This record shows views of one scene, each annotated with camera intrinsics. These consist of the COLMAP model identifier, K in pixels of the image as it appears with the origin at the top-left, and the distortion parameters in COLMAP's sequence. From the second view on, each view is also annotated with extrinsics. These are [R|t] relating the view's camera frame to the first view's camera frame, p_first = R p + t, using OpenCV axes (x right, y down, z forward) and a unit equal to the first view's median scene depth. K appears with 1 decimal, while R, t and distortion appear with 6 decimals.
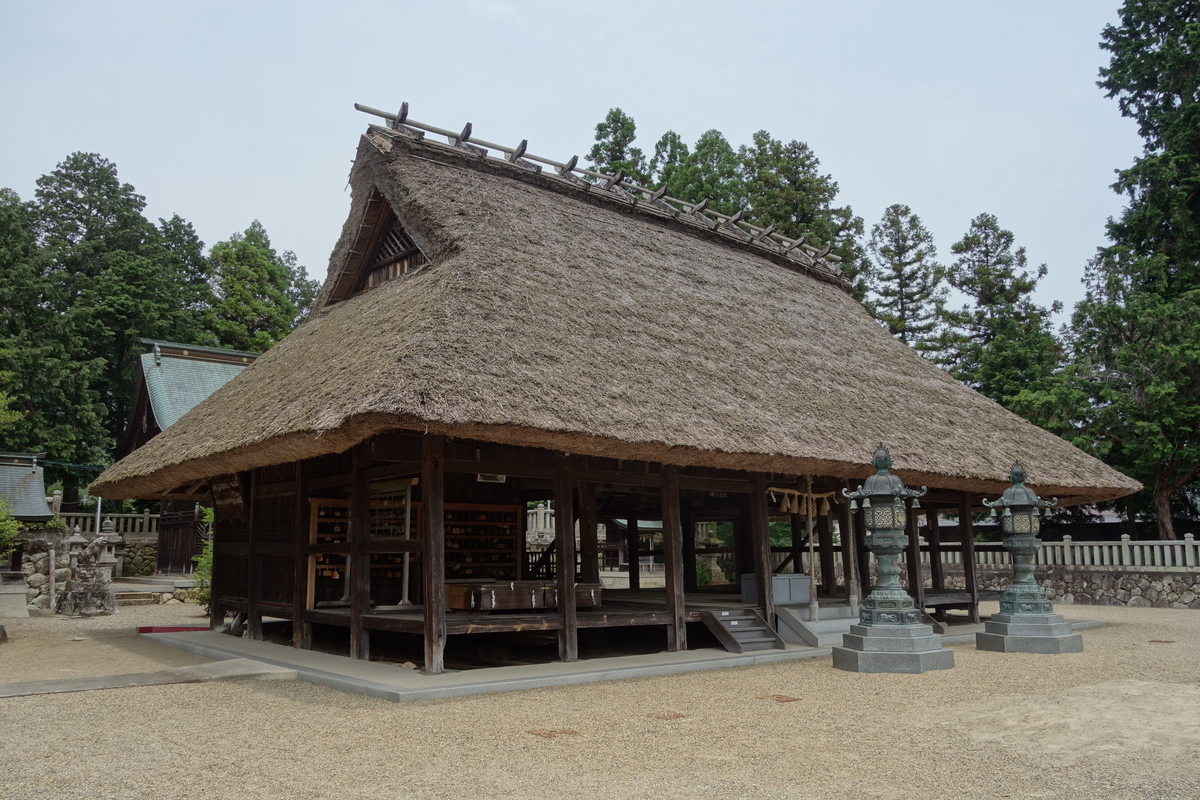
lens RADIAL K [[967.9, 0, 600.0], [0, 967.9, 400.0], [0, 0, 1]] dist [-0.001909, 0.002676]
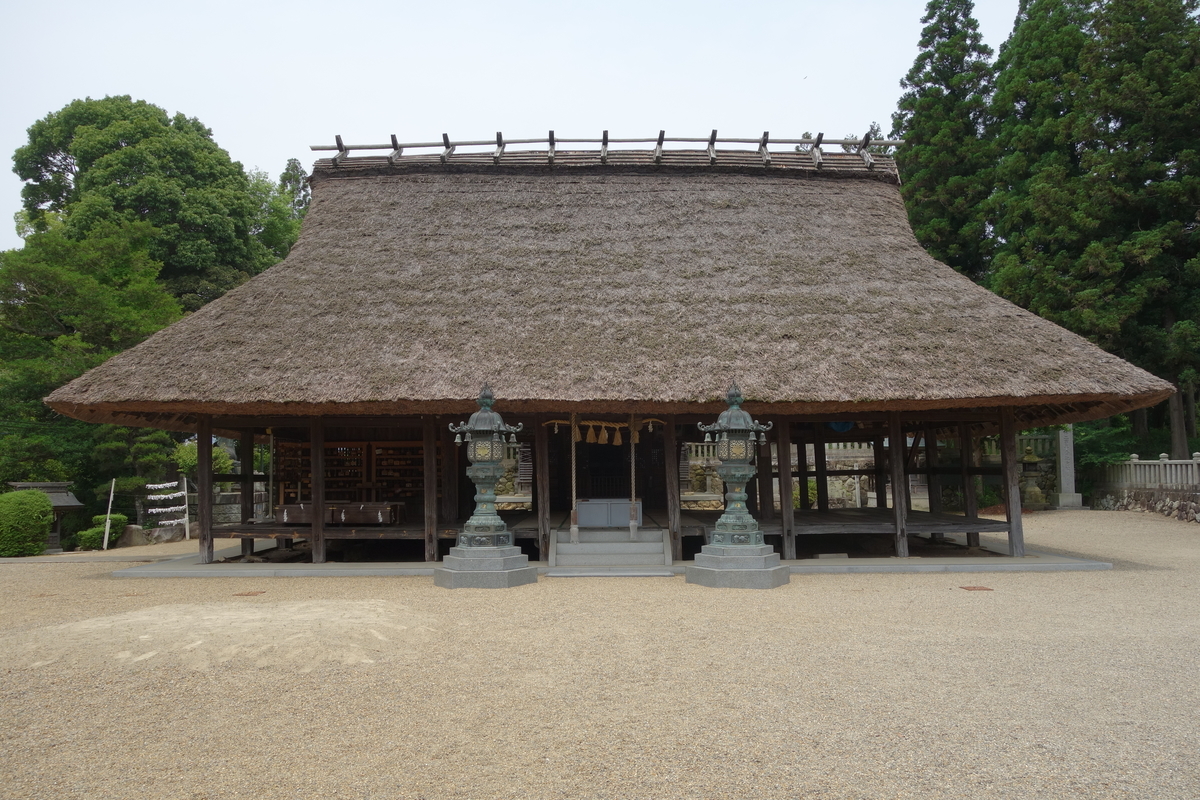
lens RADIAL K [[967.9, 0, 600.0], [0, 967.9, 400.0], [0, 0, 1]] dist [-0.001909, 0.002676]
pose [[0.756670, -0.054867, -0.651491, 0.943979], [0.111361, 0.992727, 0.045734, 0.024766], [0.644244, -0.107156, 0.757276, 0.219776]]
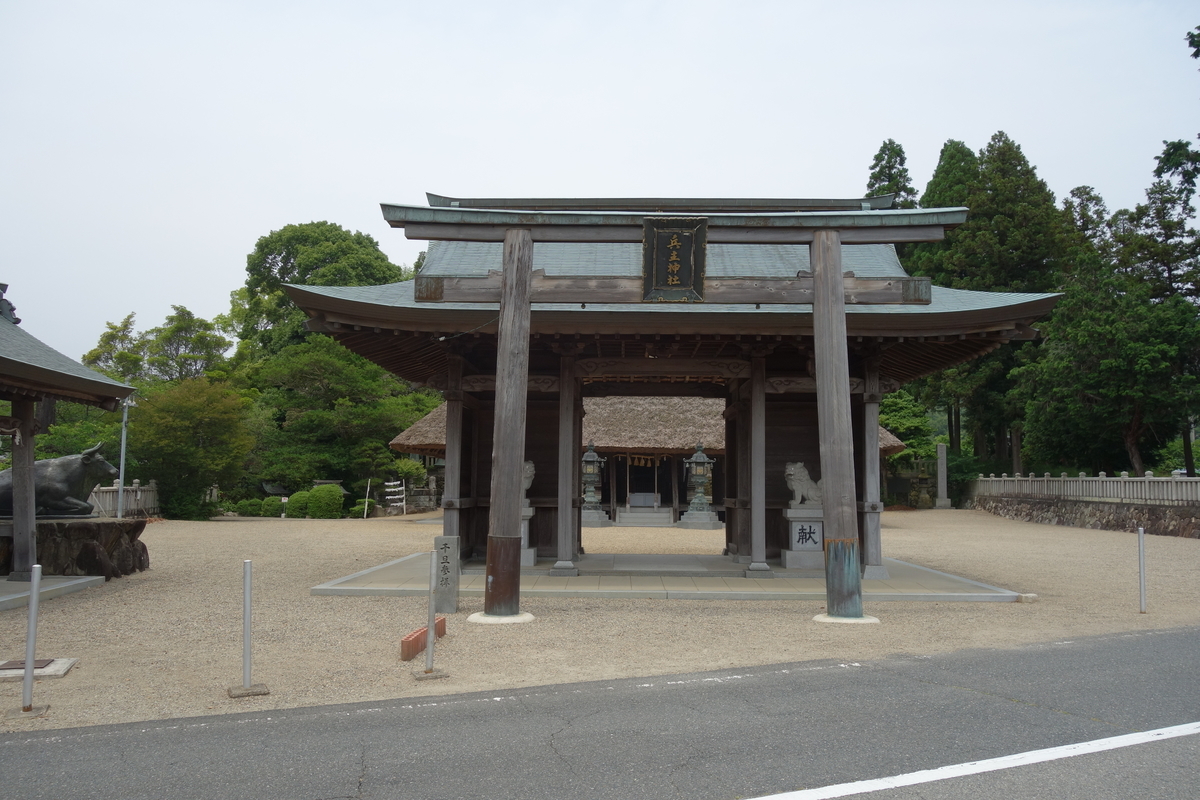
lens RADIAL K [[967.9, 0, 600.0], [0, 967.9, 400.0], [0, 0, 1]] dist [-0.001909, 0.002676]
pose [[0.727635, -0.051468, -0.684031, 1.758295], [0.100817, 0.994377, 0.032424, -0.119780], [0.678516, -0.092555, 0.728732, -0.705030]]
